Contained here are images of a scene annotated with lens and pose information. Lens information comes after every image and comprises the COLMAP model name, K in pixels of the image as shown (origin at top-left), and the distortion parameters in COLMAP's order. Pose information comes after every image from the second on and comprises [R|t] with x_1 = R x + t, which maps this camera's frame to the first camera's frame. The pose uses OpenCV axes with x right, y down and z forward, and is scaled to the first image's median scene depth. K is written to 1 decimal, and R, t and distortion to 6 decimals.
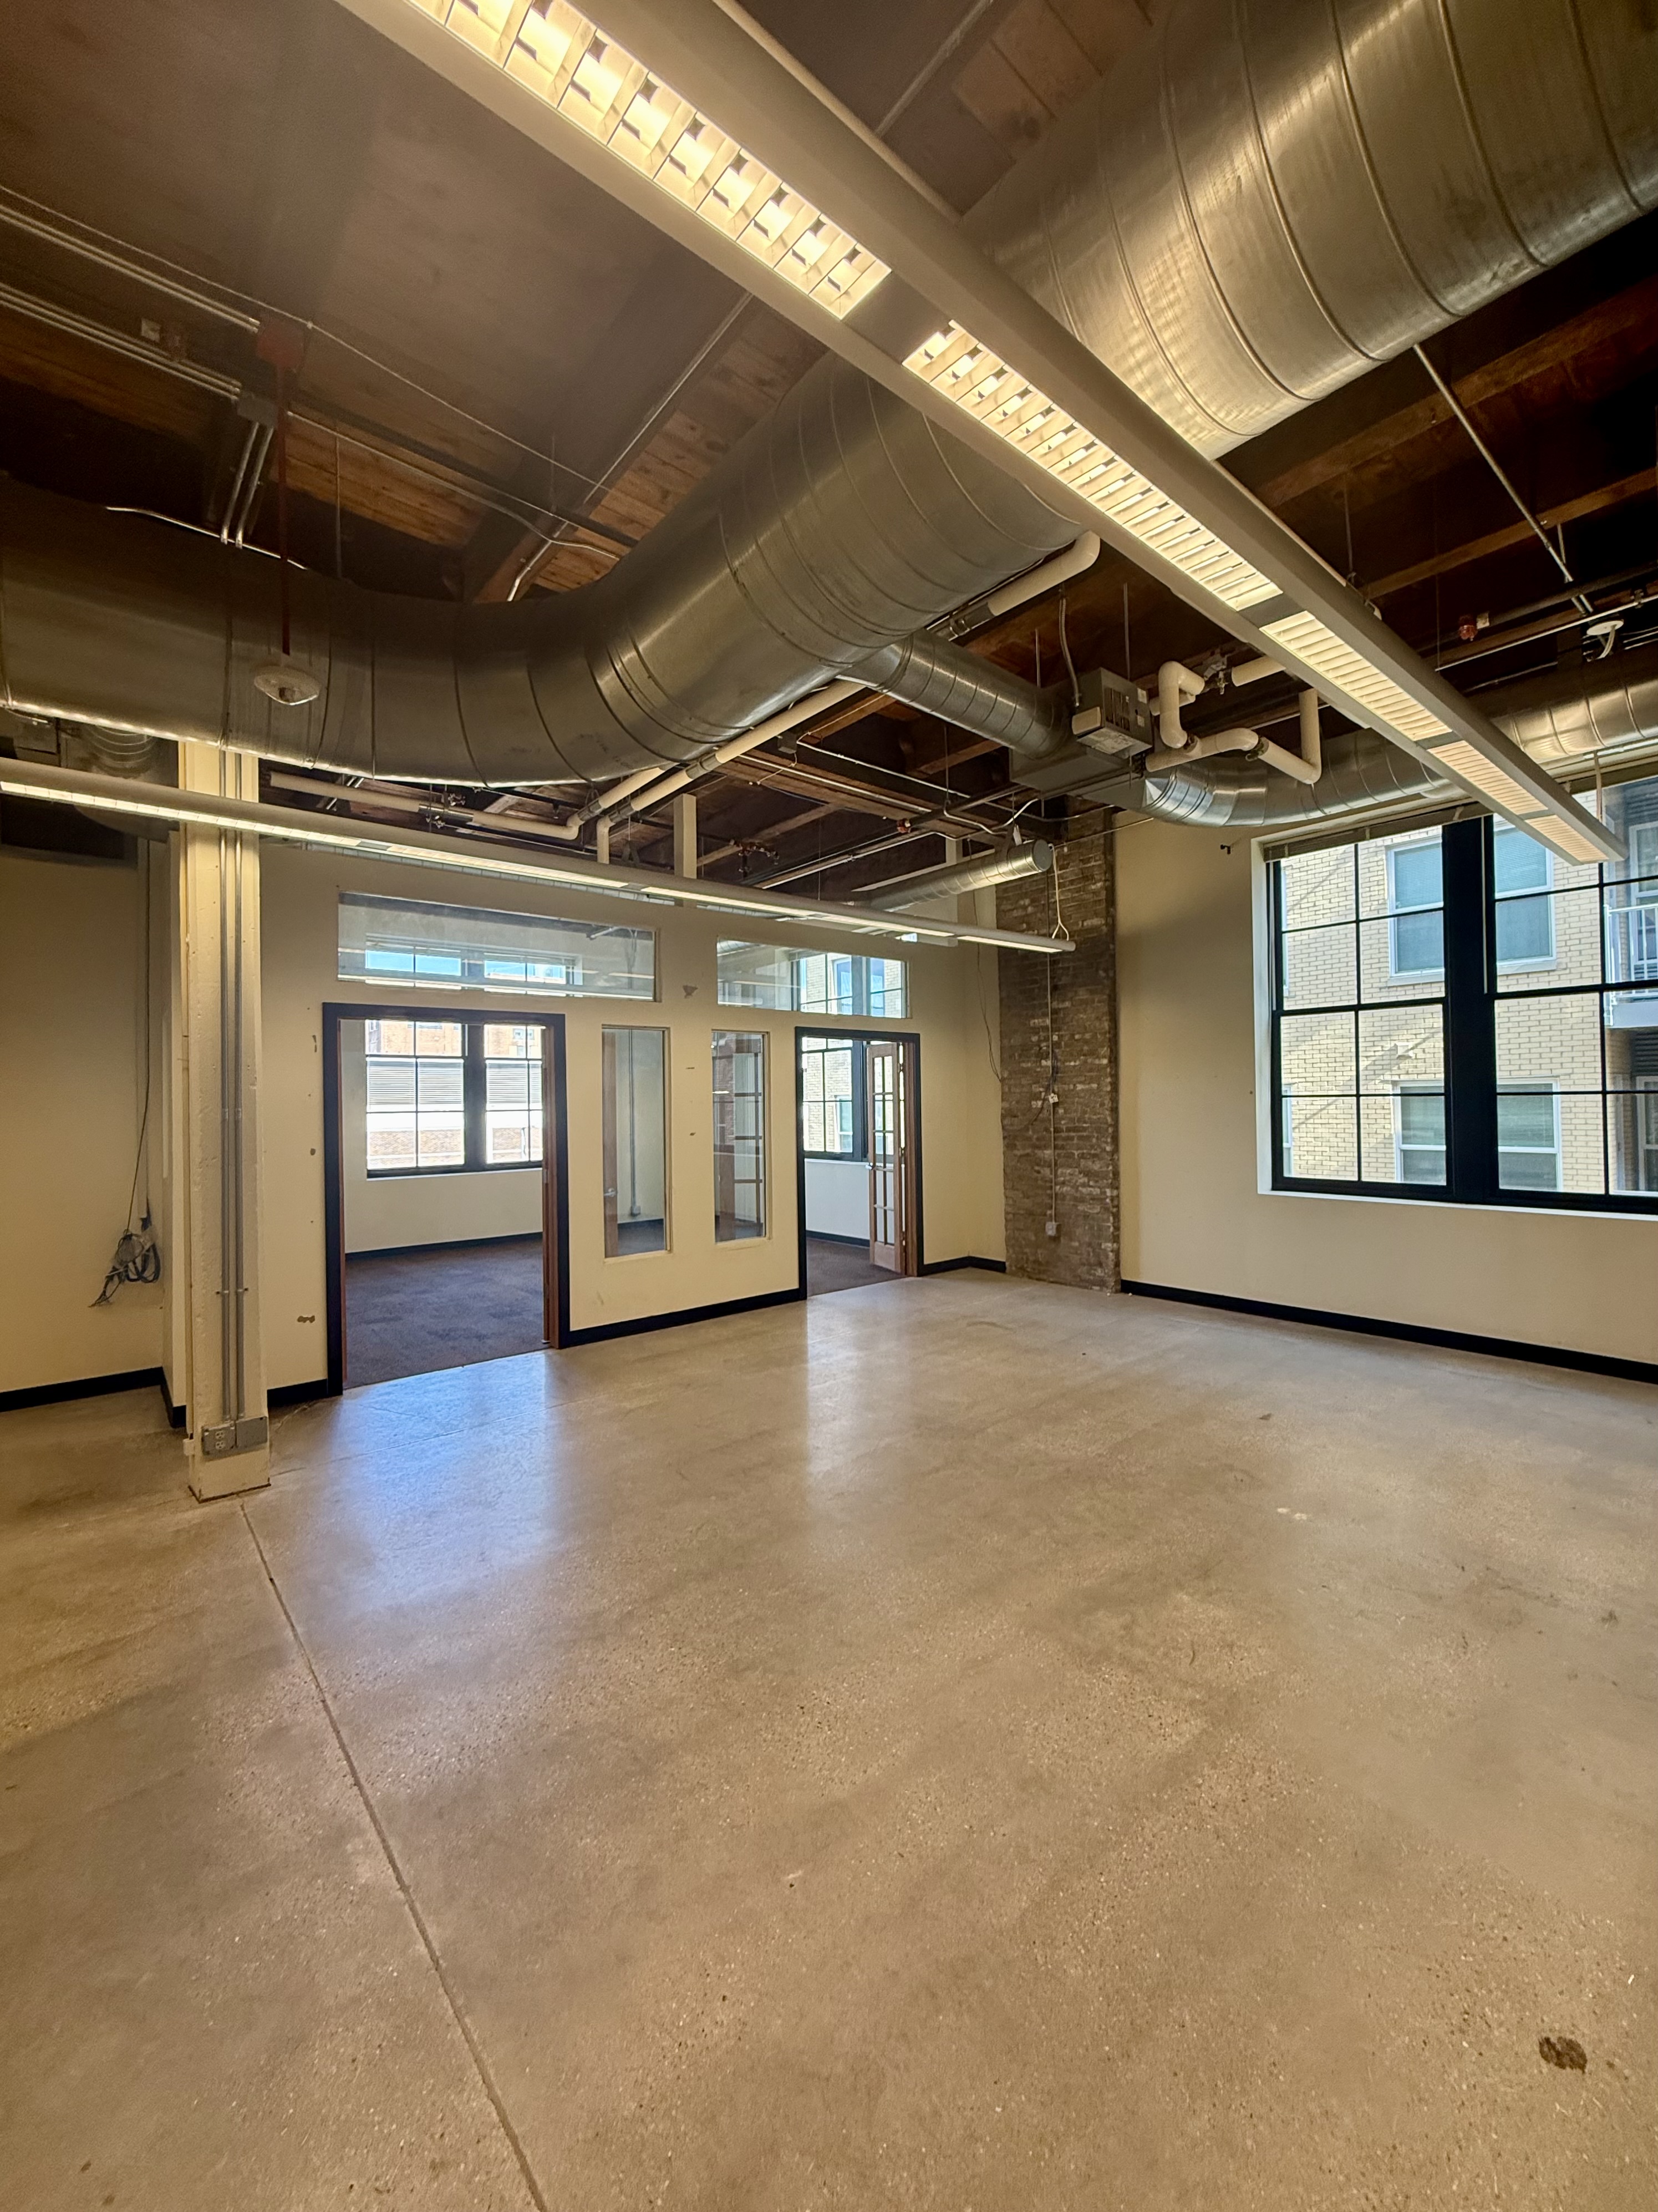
lens RADIAL K [[880.7, 0, 804.9], [0, 880.7, 1060.8], [0, 0, 1]] dist [0.000090, 0.000272]
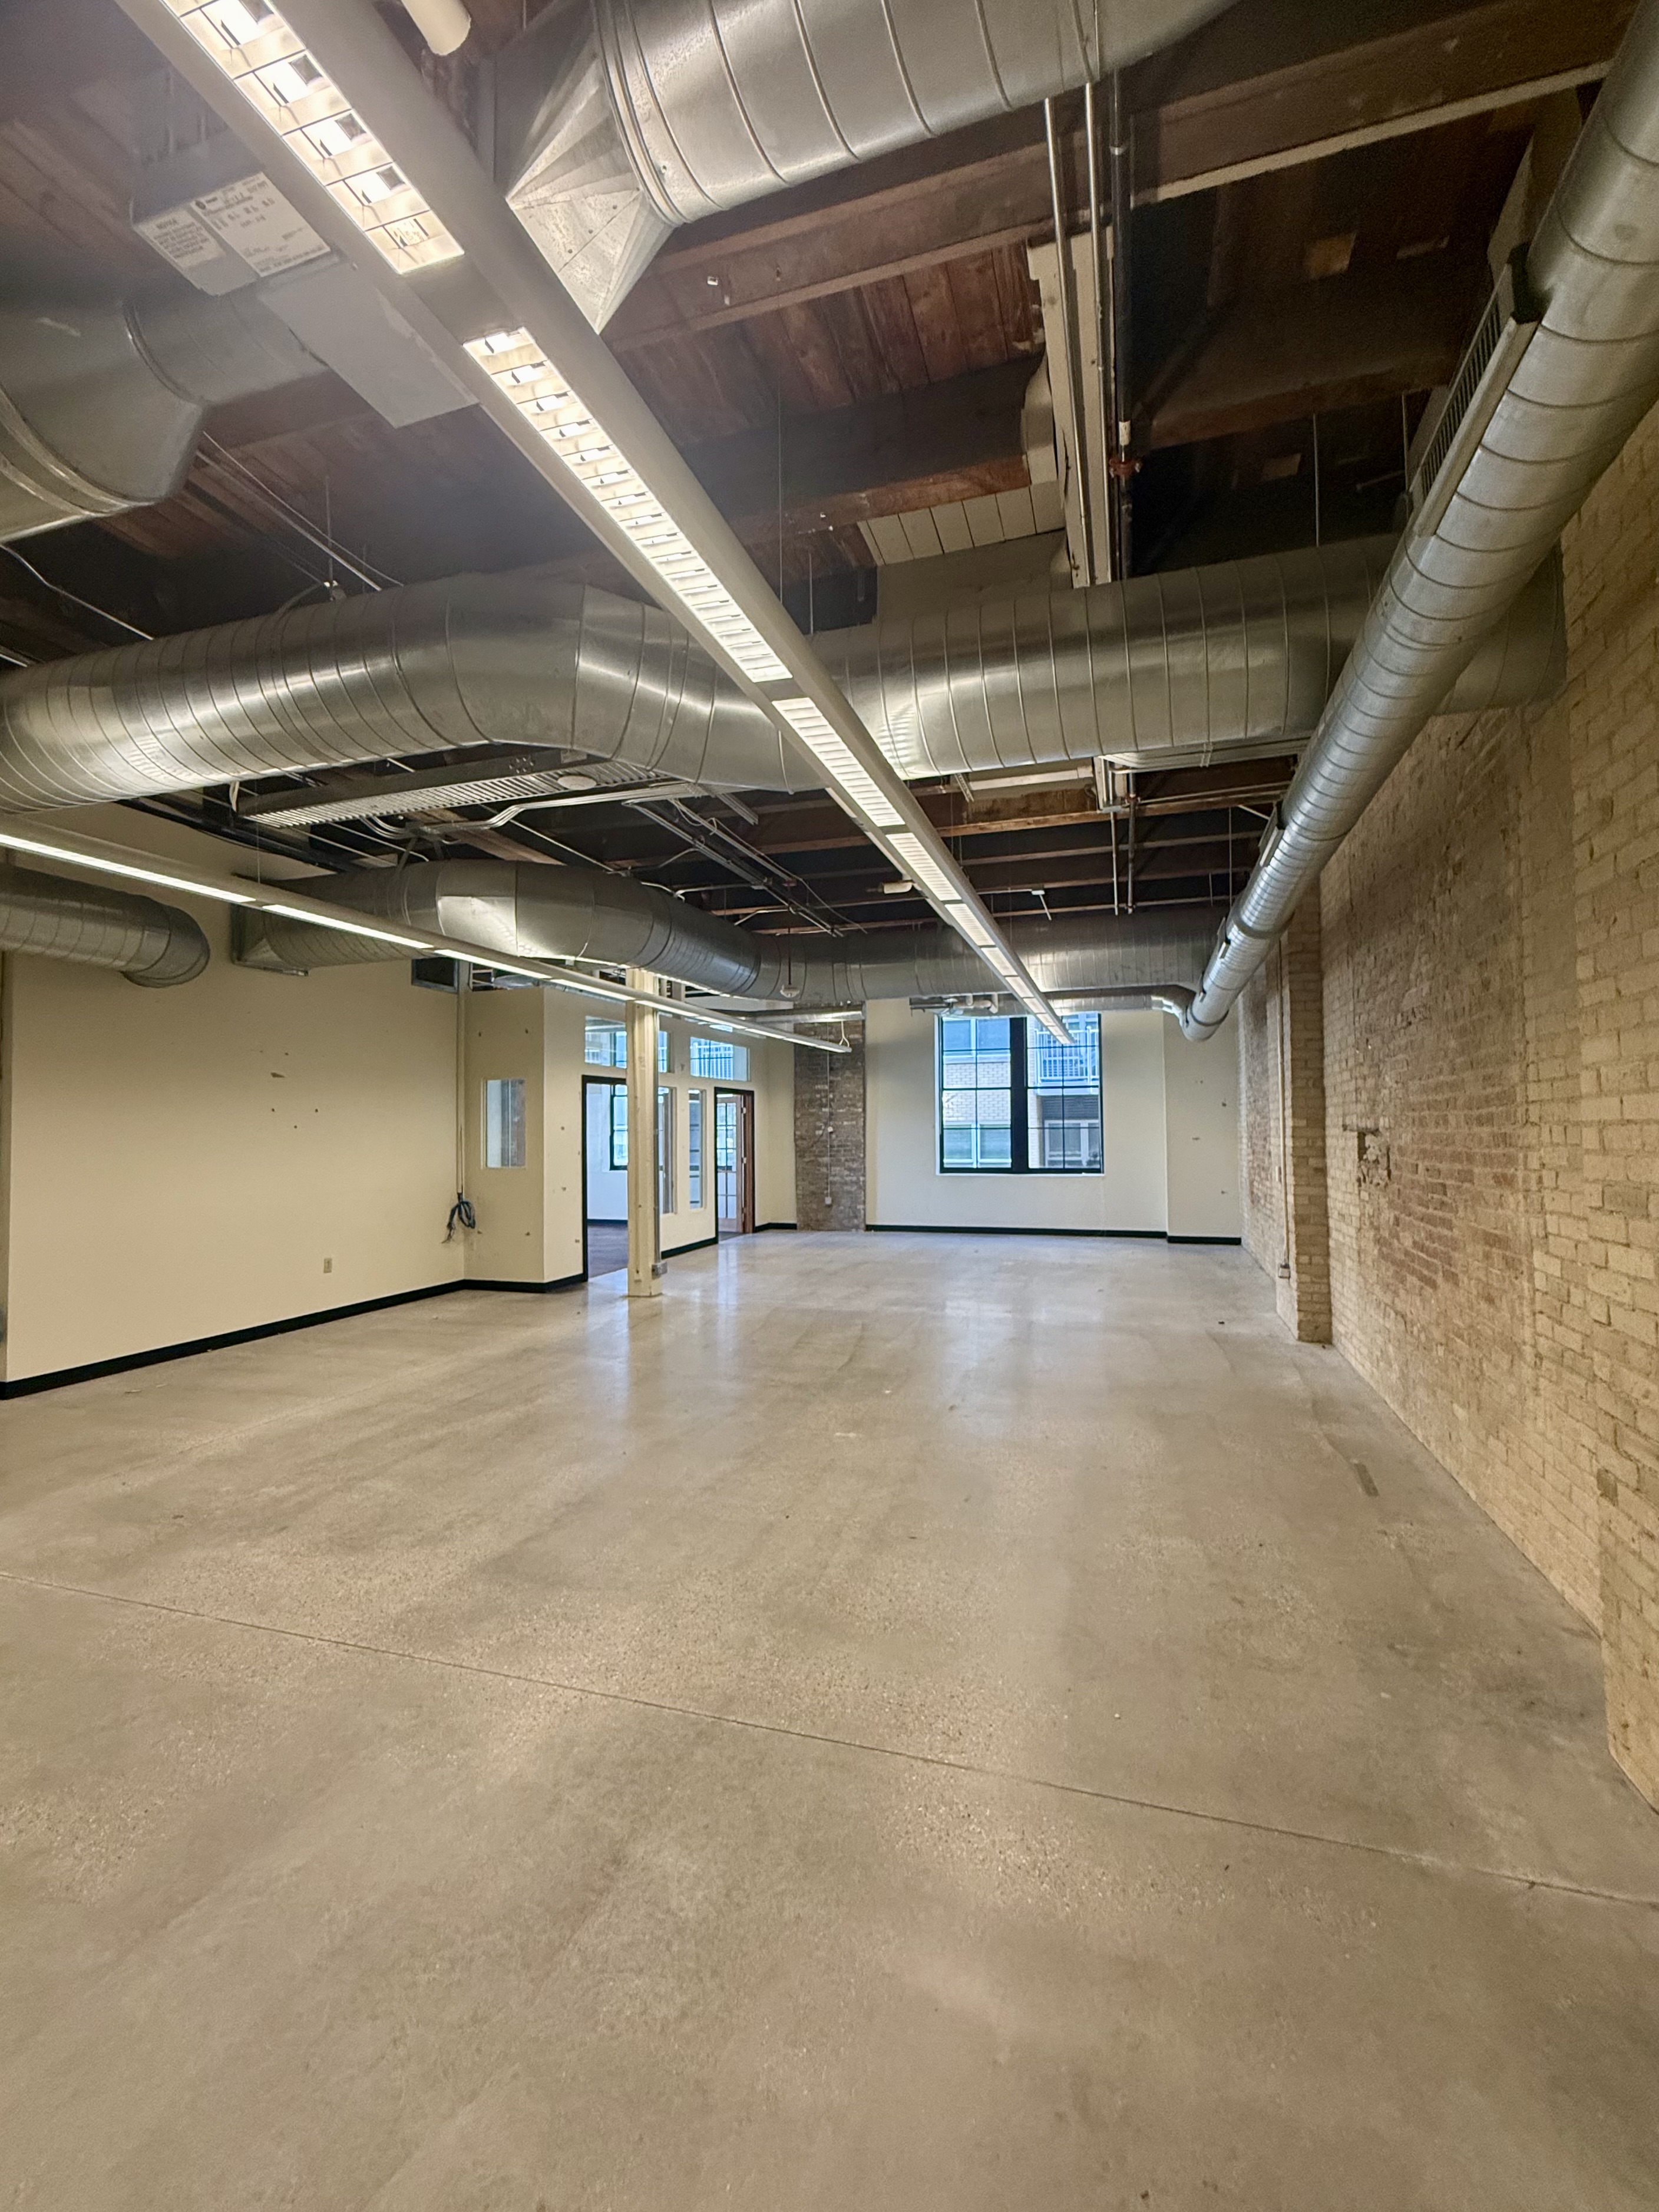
lens RADIAL K [[955.4, 0, 829.5], [0, 955.4, 1106.0], [0, 0, 1]] dist [-0.000003, -0.000159]
pose [[0.842110, 0.020085, 0.538932, -0.754679], [-0.026989, 0.999624, 0.004918, -0.014859], [-0.538630, -0.018687, 0.842335, -0.638279]]
